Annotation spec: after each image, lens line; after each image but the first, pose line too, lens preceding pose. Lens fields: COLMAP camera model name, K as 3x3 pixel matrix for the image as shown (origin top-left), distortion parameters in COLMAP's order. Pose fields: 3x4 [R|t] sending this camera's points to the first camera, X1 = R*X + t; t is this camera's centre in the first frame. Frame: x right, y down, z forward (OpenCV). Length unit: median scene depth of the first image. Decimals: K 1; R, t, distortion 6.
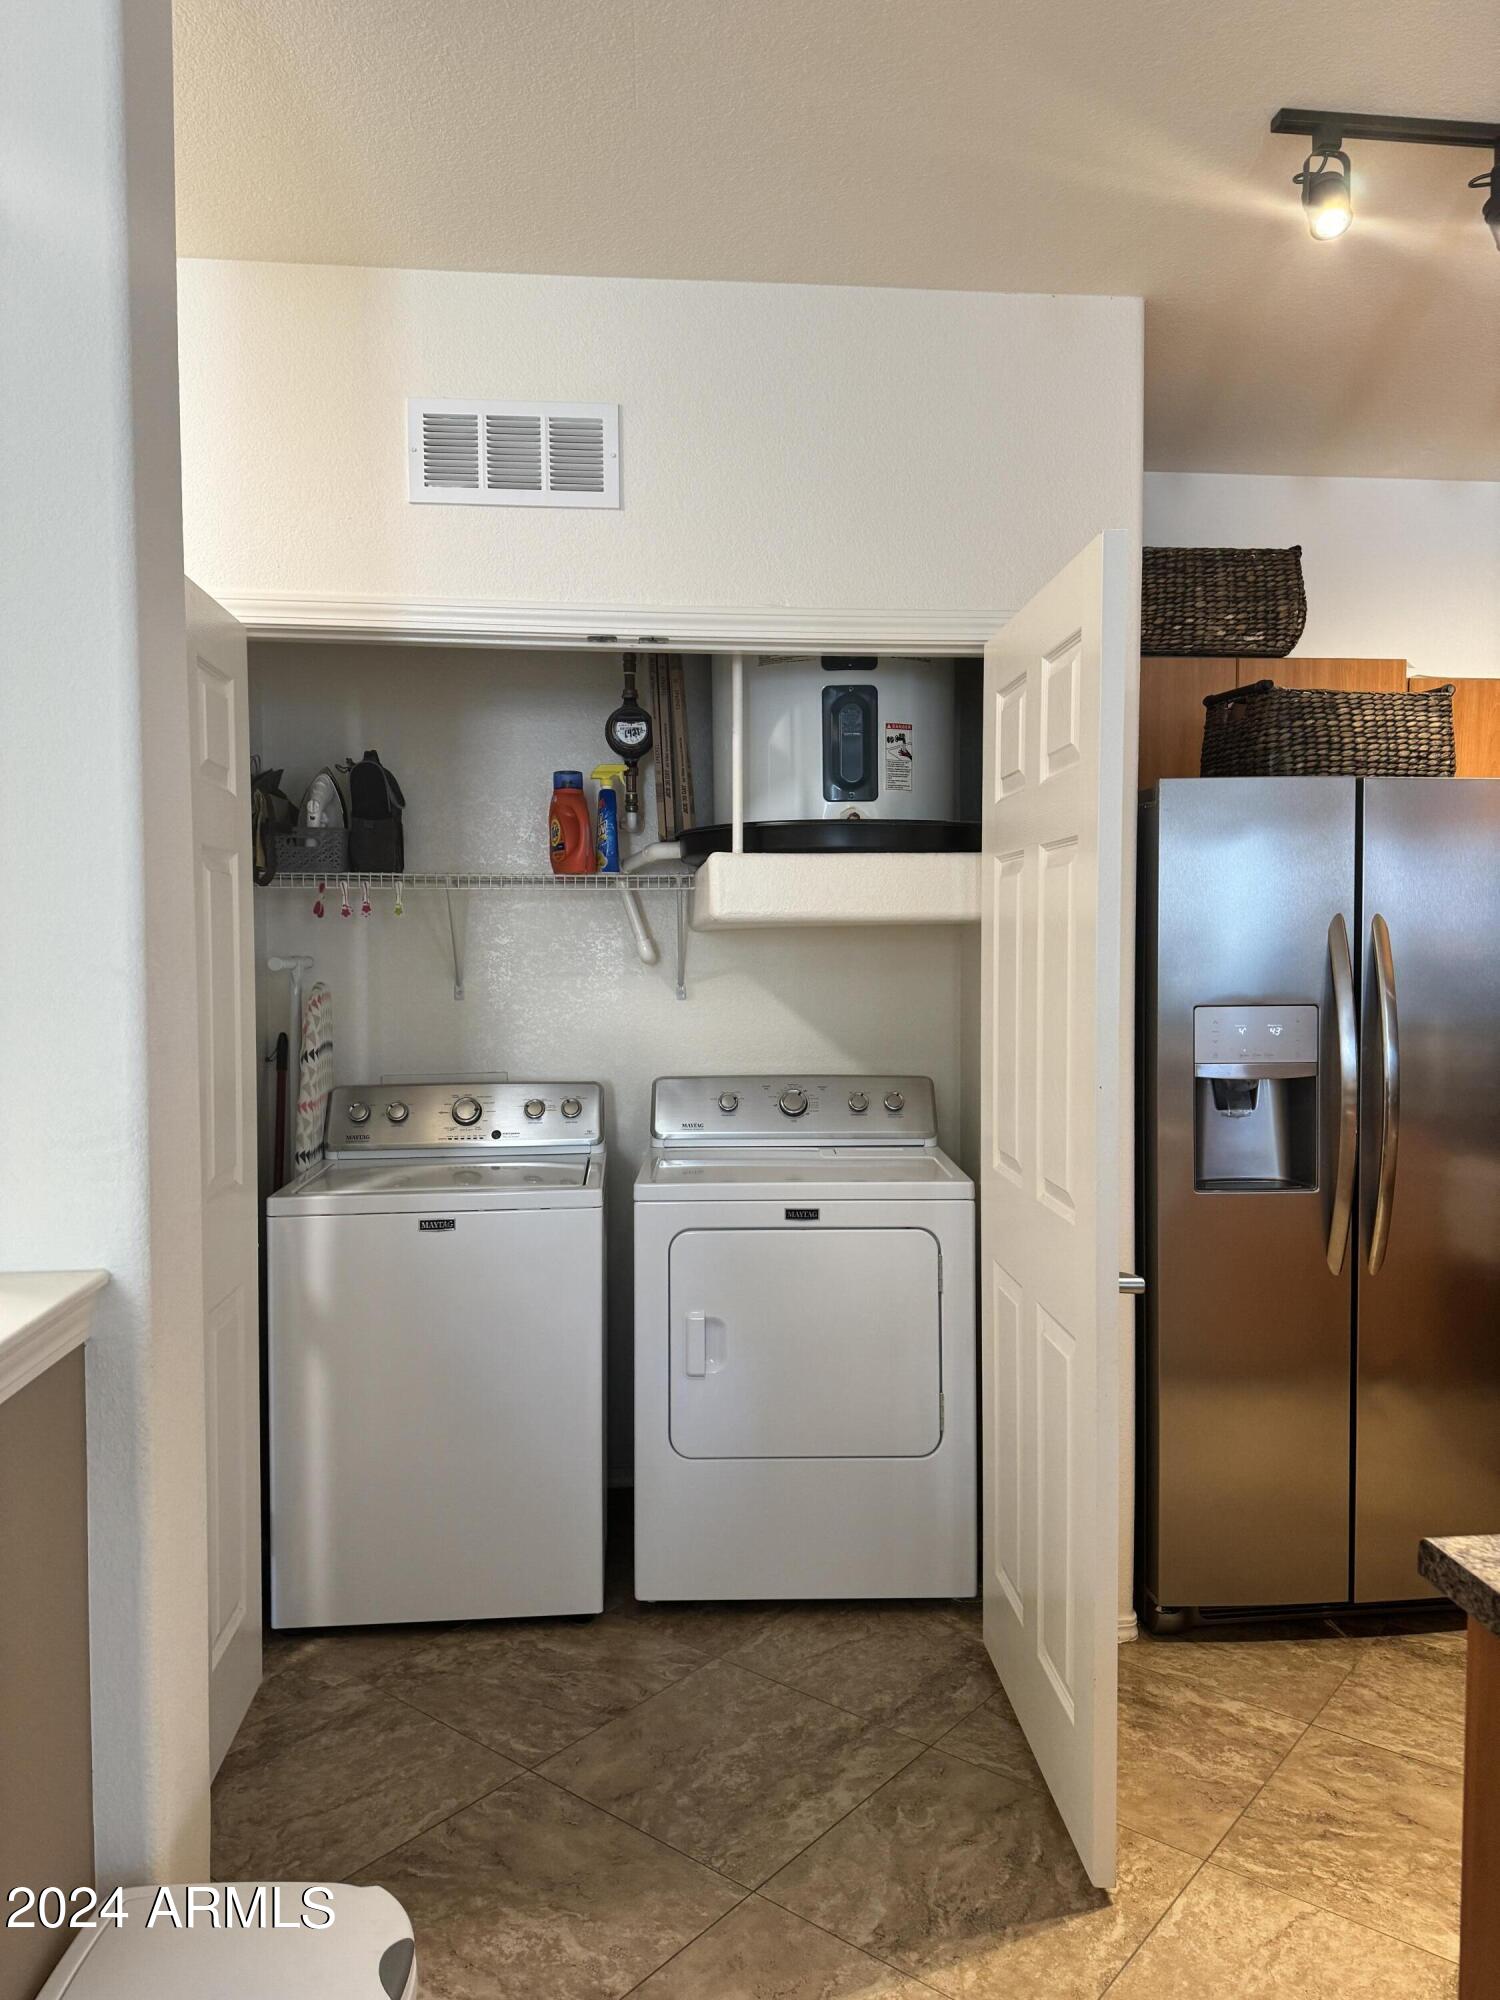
lens RADIAL K [[1398.7, 0, 742.0], [0, 1398.7, 1002.5], [0, 0, 1]] dist [0.027794, -0.034651]
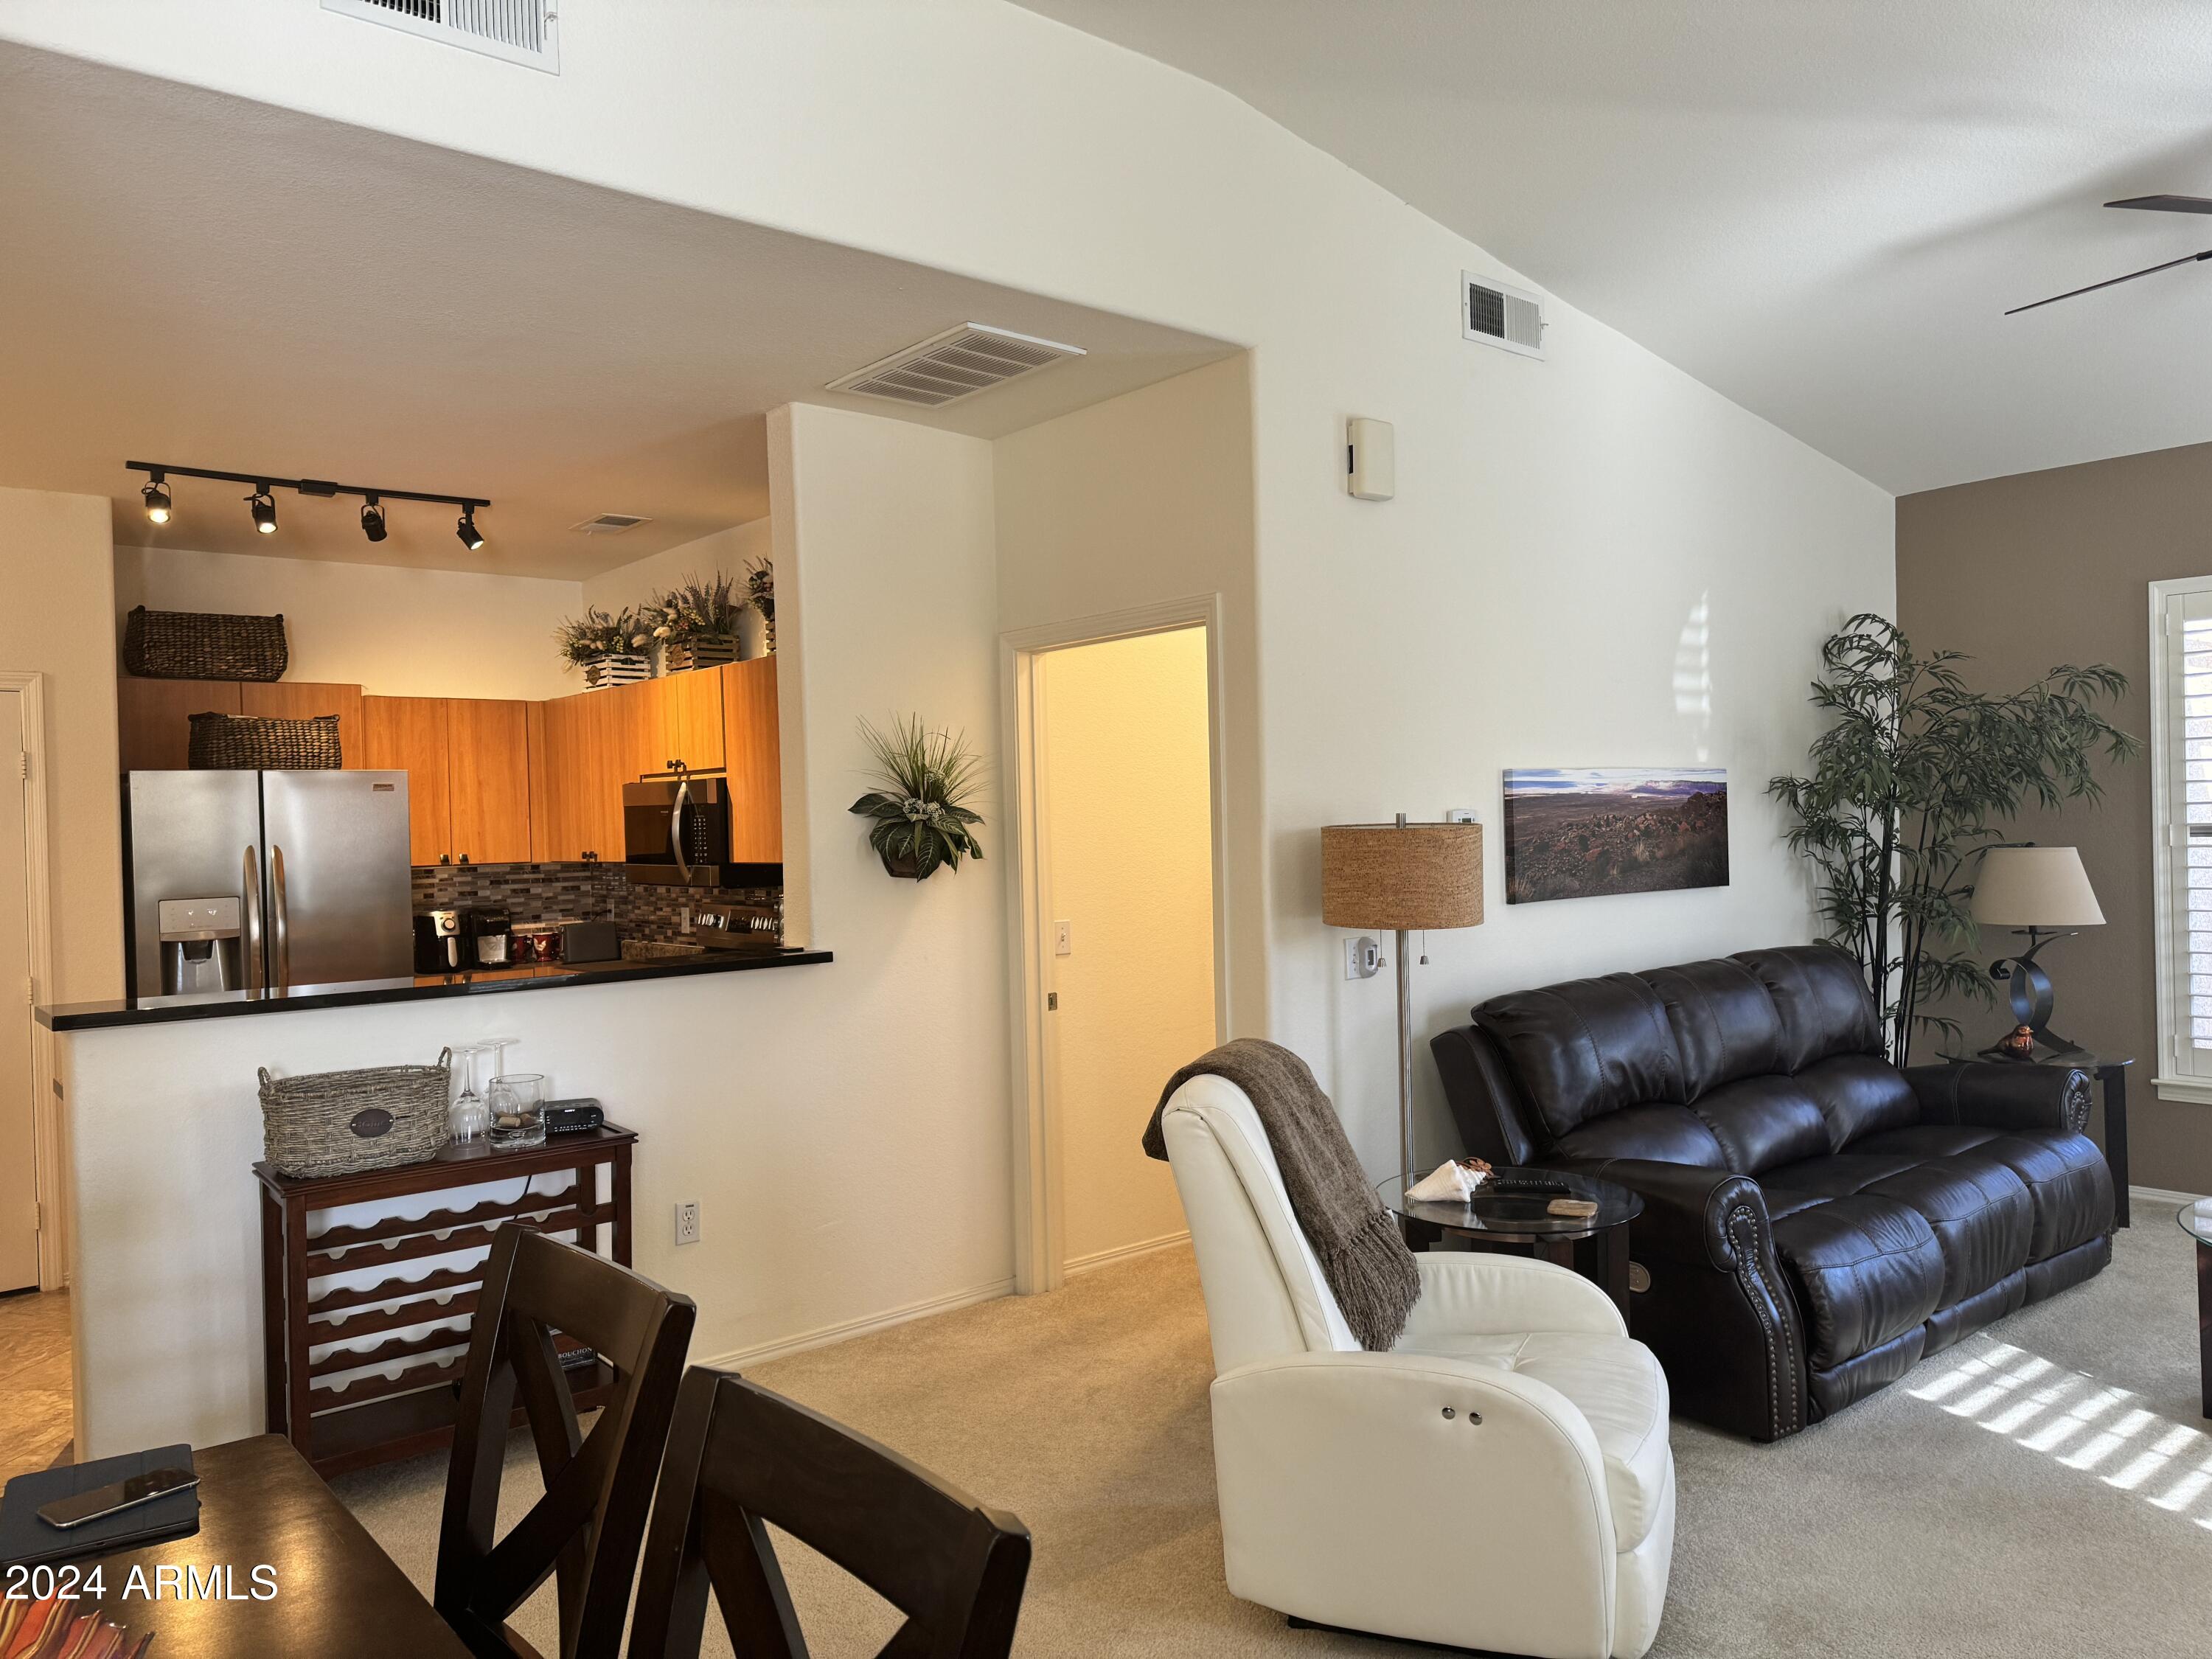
lens RADIAL K [[1547.0, 0, 1096.8], [0, 1547.0, 837.9], [0, 0, 1]] dist [0.027794, -0.034651]
pose [[0.829708, -0.021446, 0.557785, 0.207723], [0.043629, 0.998696, -0.026499, 0.027121], [-0.556490, 0.046321, 0.829562, -1.228527]]
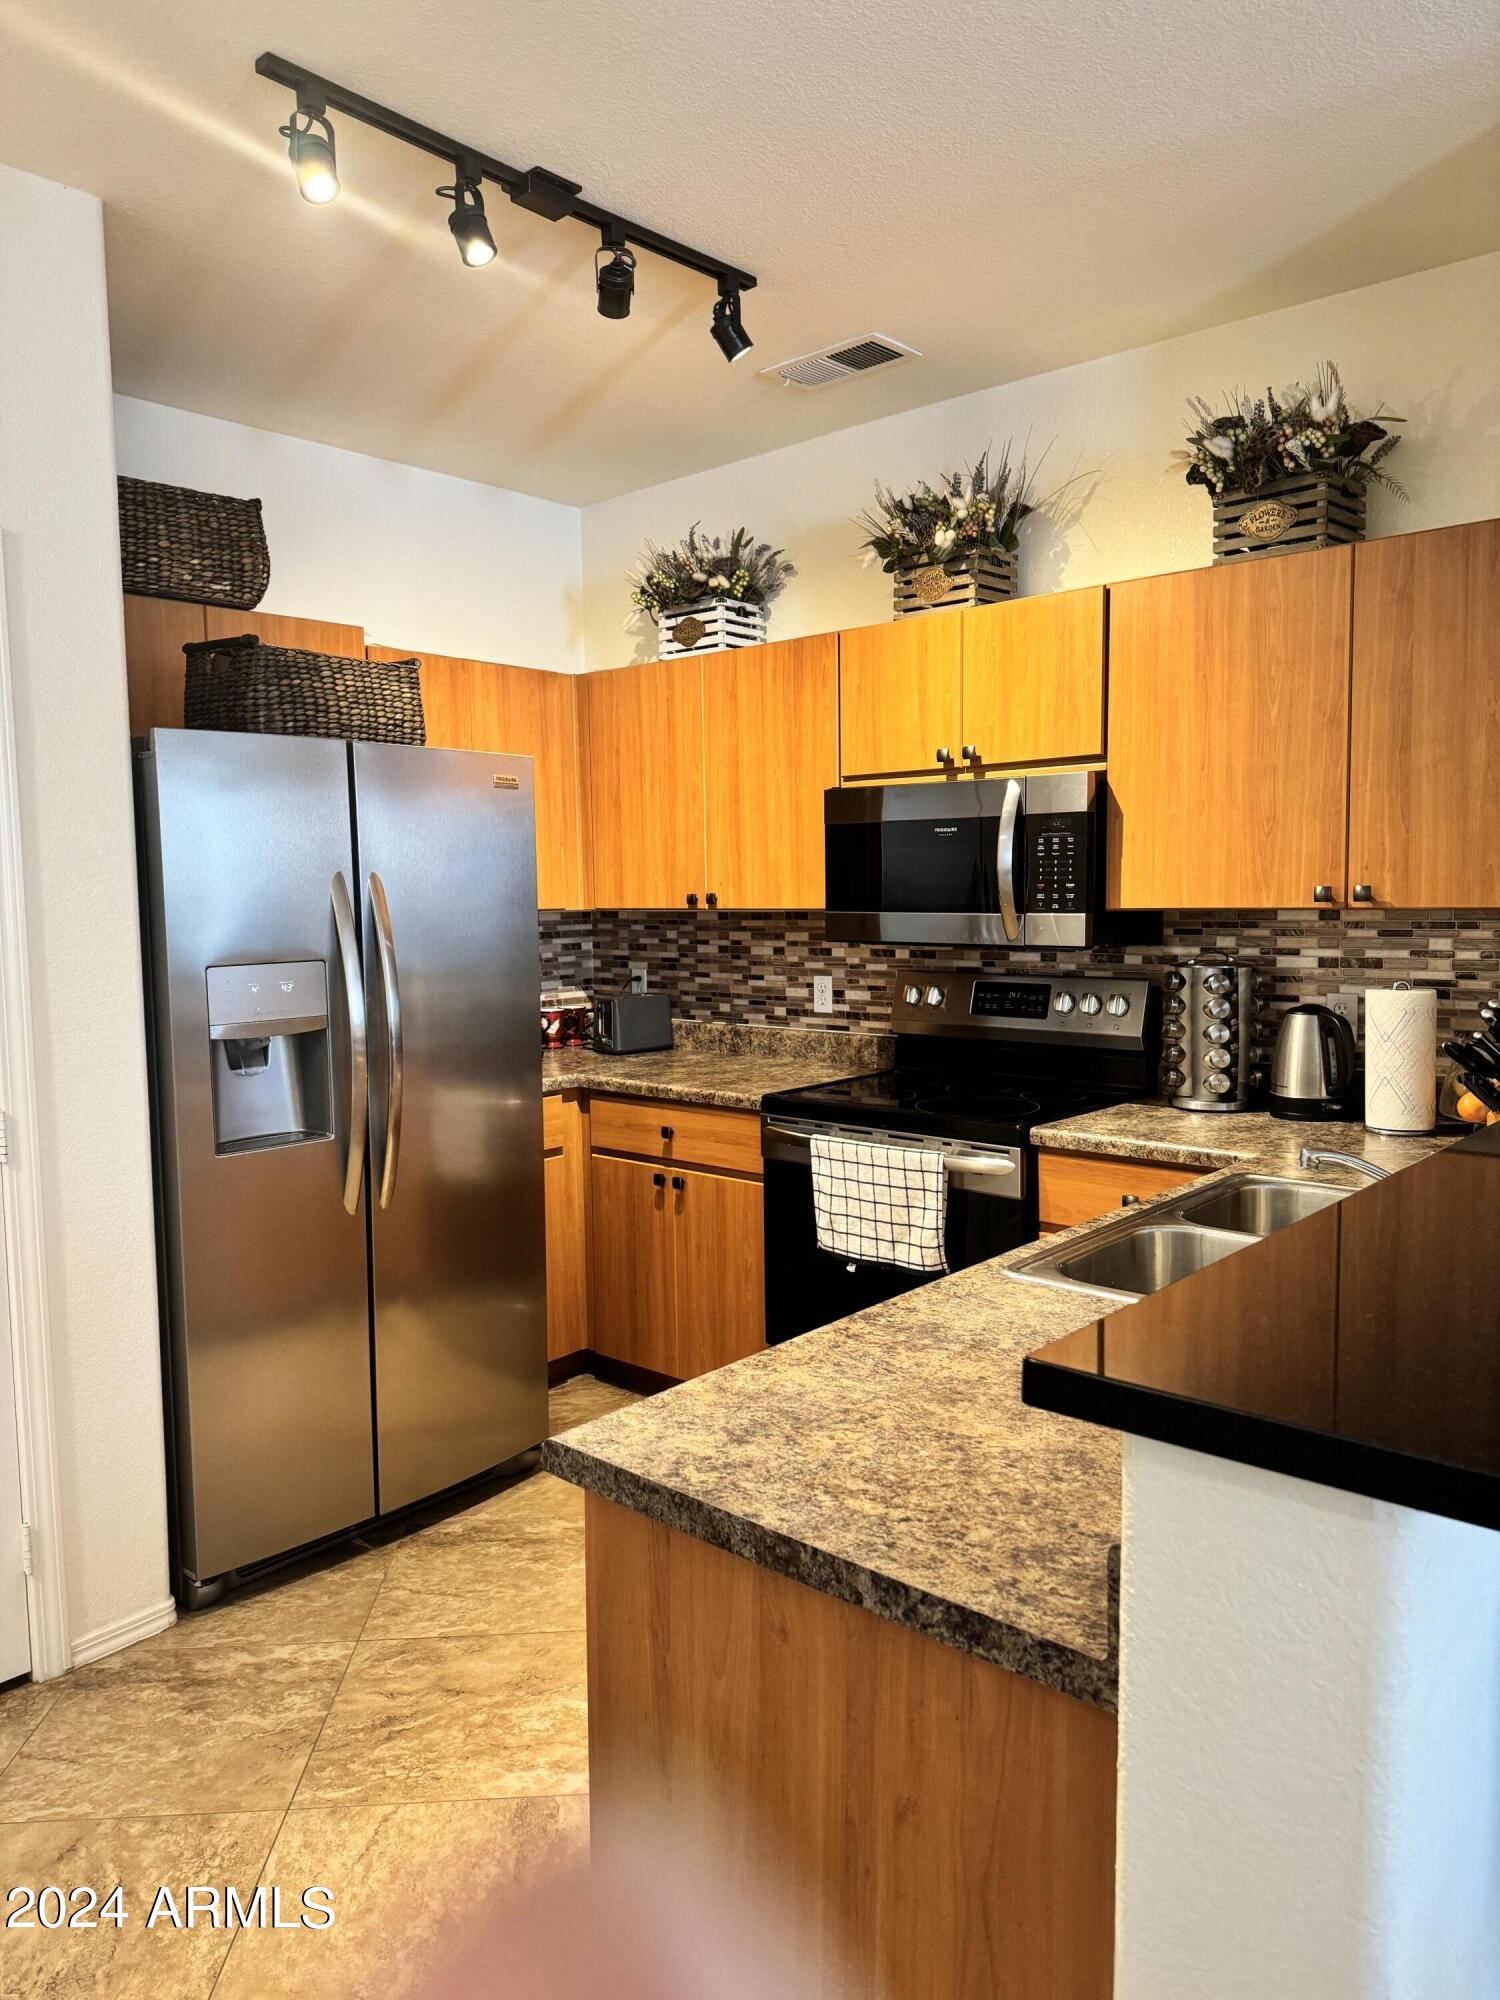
lens RADIAL K [[1398.7, 0, 745.2], [0, 1398.7, 1009.2], [0, 0, 1]] dist [0.027794, -0.034651]
pose [[0.735560, -0.067325, 0.674106, -0.057677], [0.038774, 0.997602, 0.057325, -0.009067], [-0.676349, -0.016028, 0.736407, 0.030190]]
